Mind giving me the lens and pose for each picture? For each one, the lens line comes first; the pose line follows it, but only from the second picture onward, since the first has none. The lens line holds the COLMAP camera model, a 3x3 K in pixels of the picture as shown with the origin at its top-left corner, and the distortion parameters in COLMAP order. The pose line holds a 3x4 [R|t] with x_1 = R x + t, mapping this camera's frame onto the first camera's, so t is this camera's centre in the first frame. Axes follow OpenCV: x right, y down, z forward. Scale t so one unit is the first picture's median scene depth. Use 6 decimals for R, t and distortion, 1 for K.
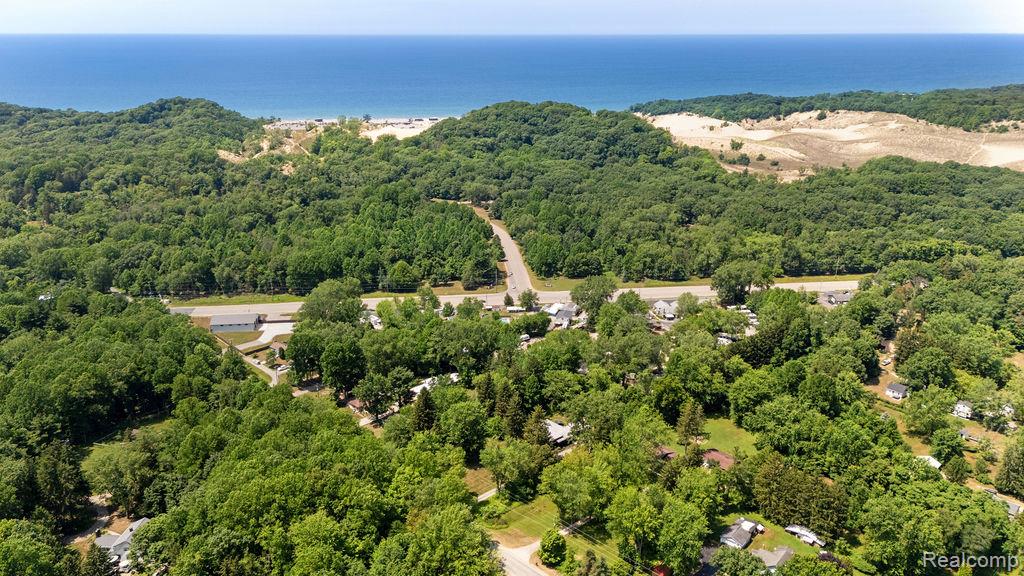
lens RADIAL K [[790.0, 0, 508.8], [0, 790.0, 286.8], [0, 0, 1]] dist [0.012973, 0.000022]
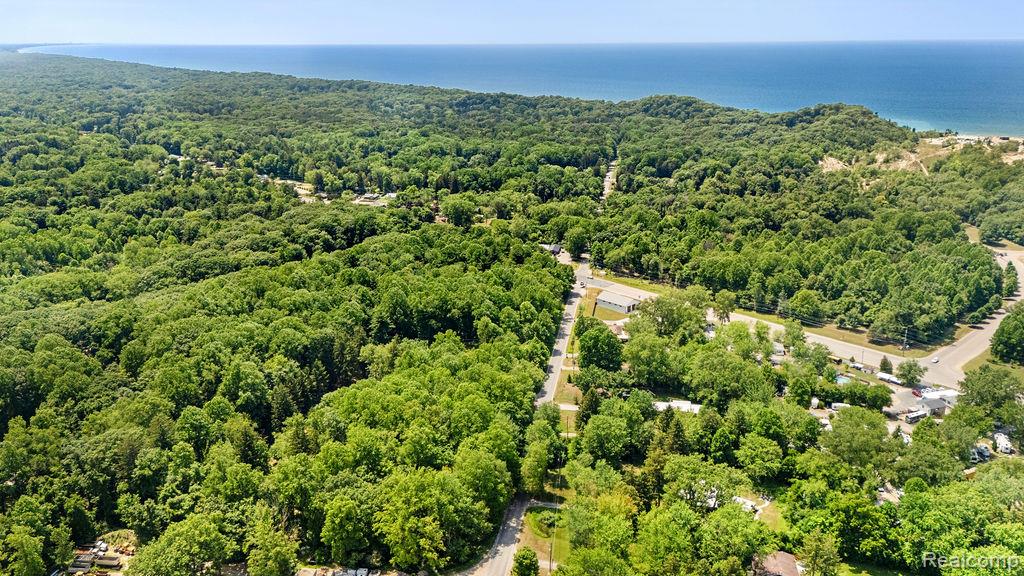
lens RADIAL K [[790.0, 0, 513.1], [0, 790.0, 289.1], [0, 0, 1]] dist [0.012973, 0.000022]
pose [[0.603902, 0.233286, -0.762155, 0.330472], [-0.240898, 0.964912, 0.104469, -0.045330], [0.759783, 0.120513, 0.638910, 0.187070]]
